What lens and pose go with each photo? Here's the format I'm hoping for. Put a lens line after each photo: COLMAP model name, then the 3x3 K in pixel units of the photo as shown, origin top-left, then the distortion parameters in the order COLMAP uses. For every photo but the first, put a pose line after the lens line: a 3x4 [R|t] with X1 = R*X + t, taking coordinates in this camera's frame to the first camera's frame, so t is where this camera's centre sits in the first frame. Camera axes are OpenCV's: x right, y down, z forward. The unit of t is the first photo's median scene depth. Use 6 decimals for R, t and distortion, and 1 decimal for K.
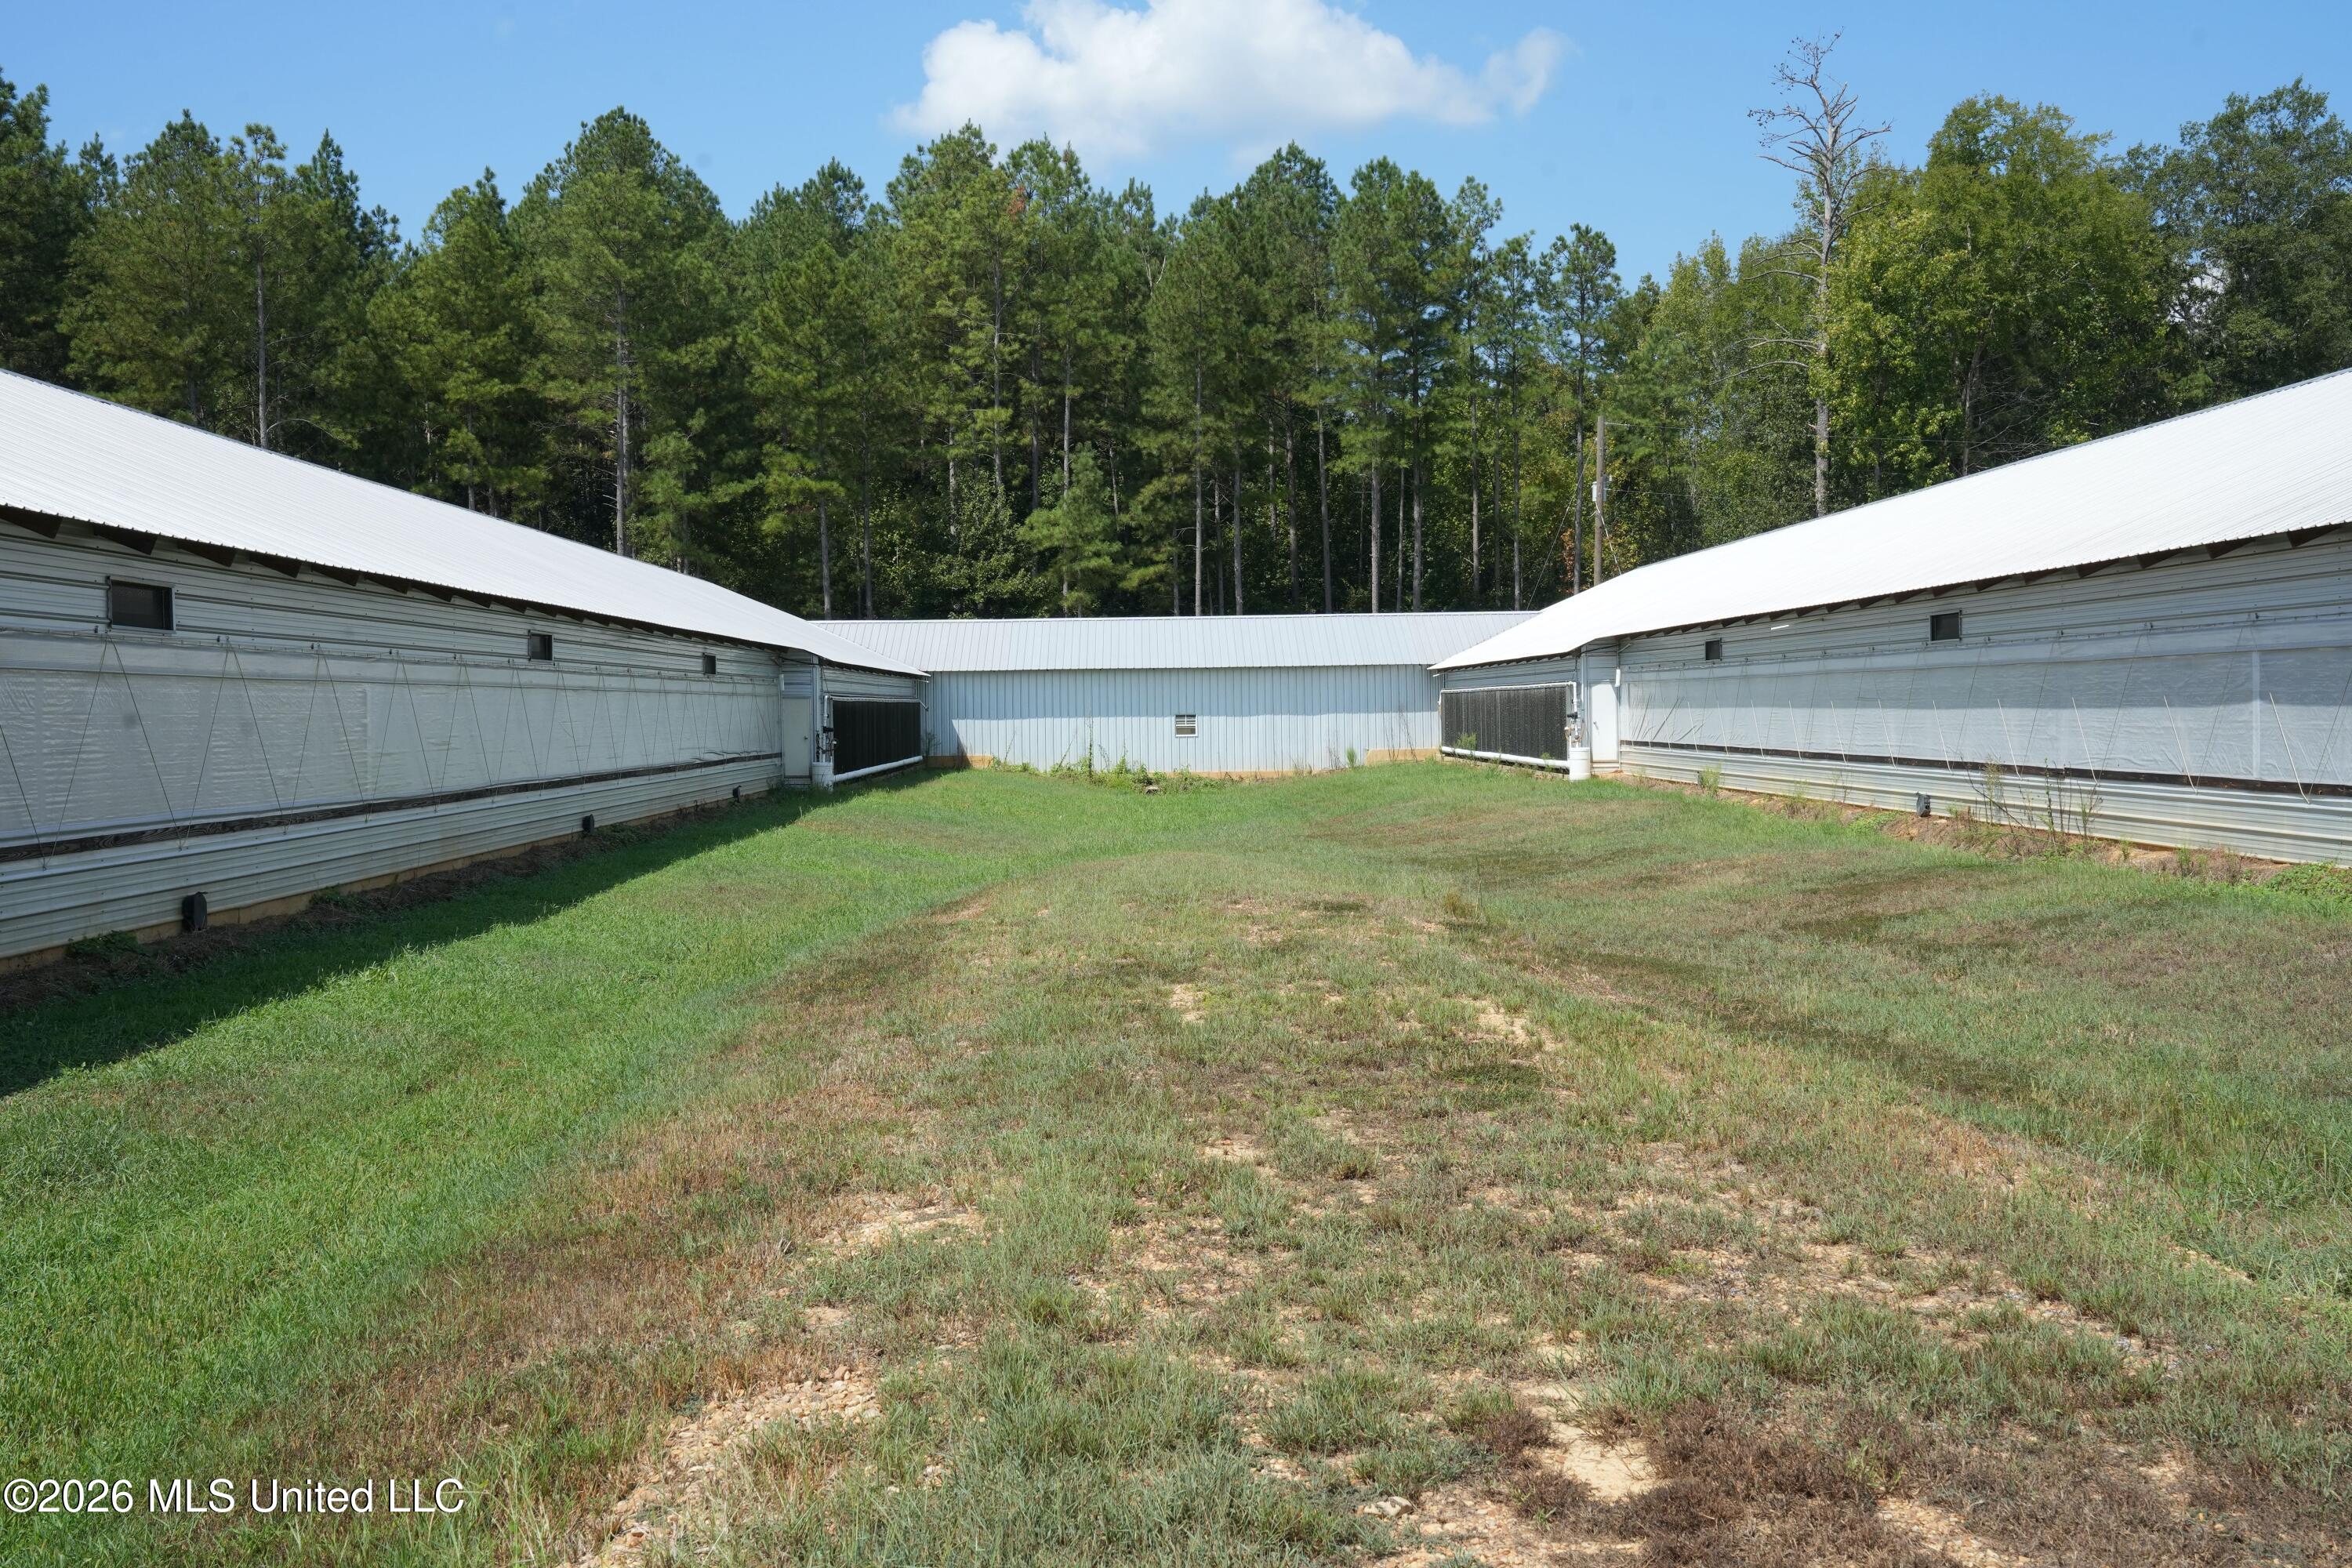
lens RADIAL K [[2693.7, 0, 1175.4], [0, 2693.7, 767.3], [0, 0, 1]] dist [0.085243, 0.000000]
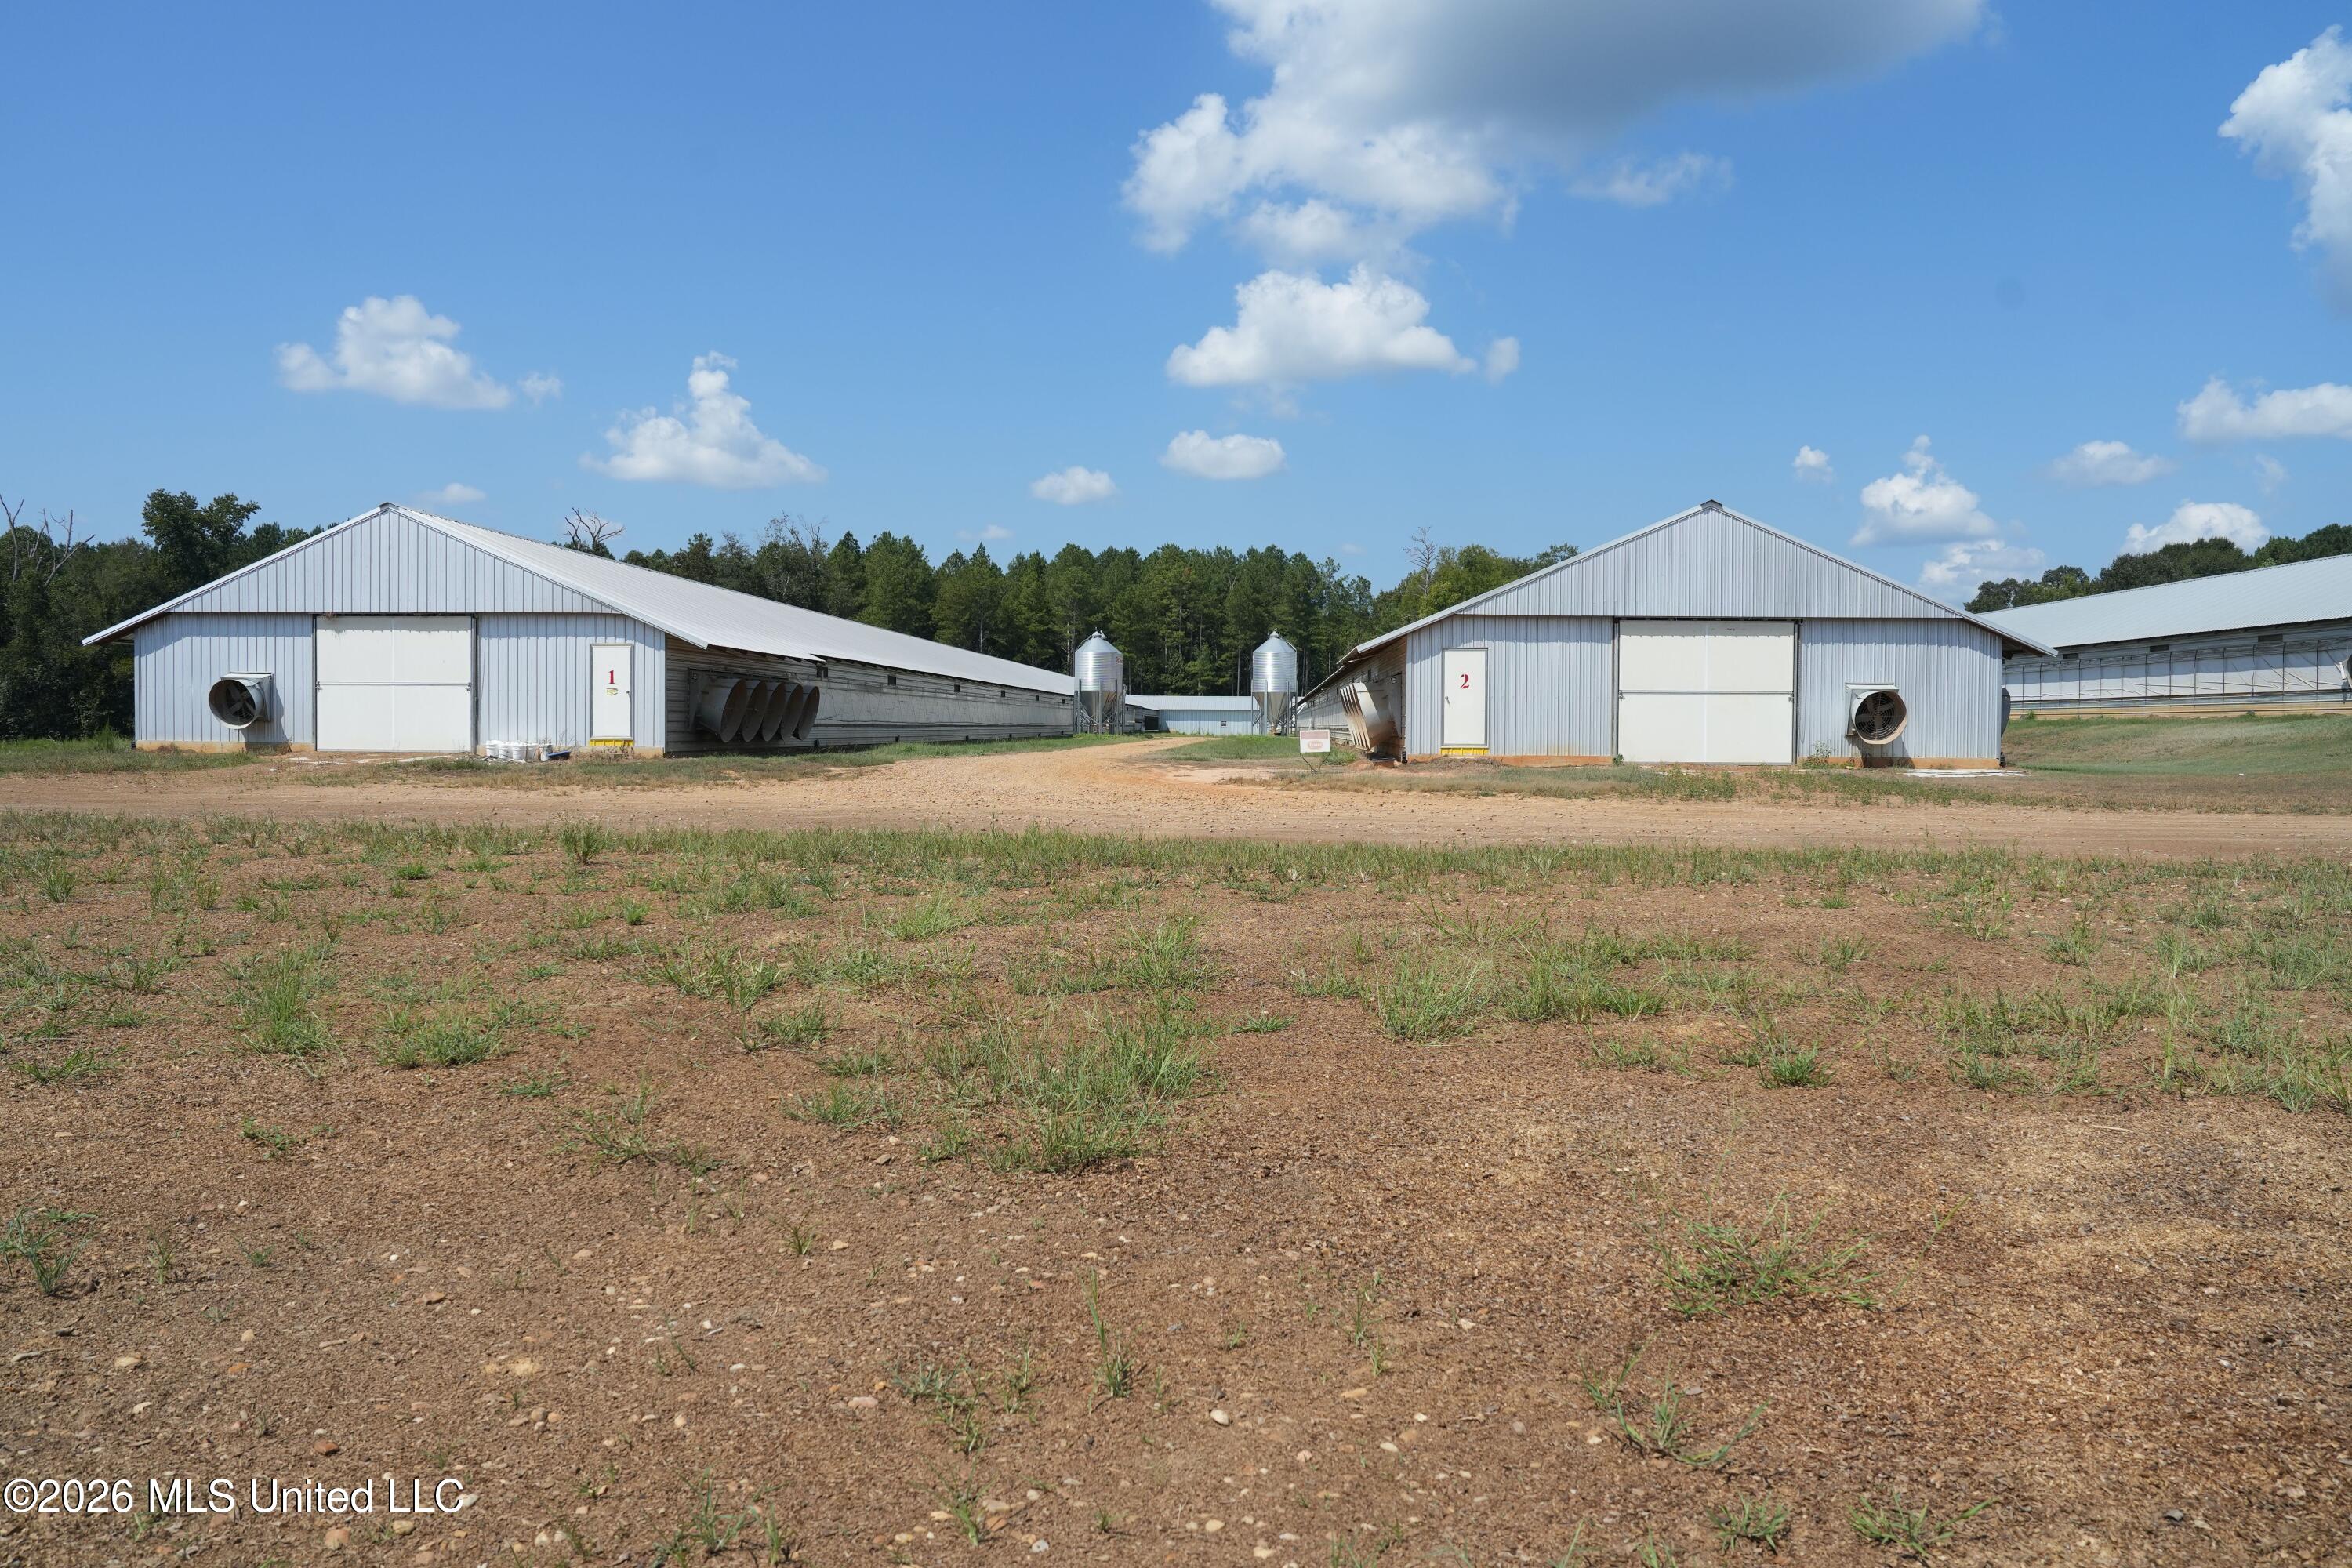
lens RADIAL K [[1672.4, 0, 1195.5], [0, 1672.4, 765.1], [0, 0, 1]] dist [-0.029757, 0.004980]
pose [[0.998539, 0.021917, -0.049395, 0.061047], [-0.021861, 0.999760, 0.001675, 0.031174], [0.049420, -0.000593, 0.998778, -1.105095]]
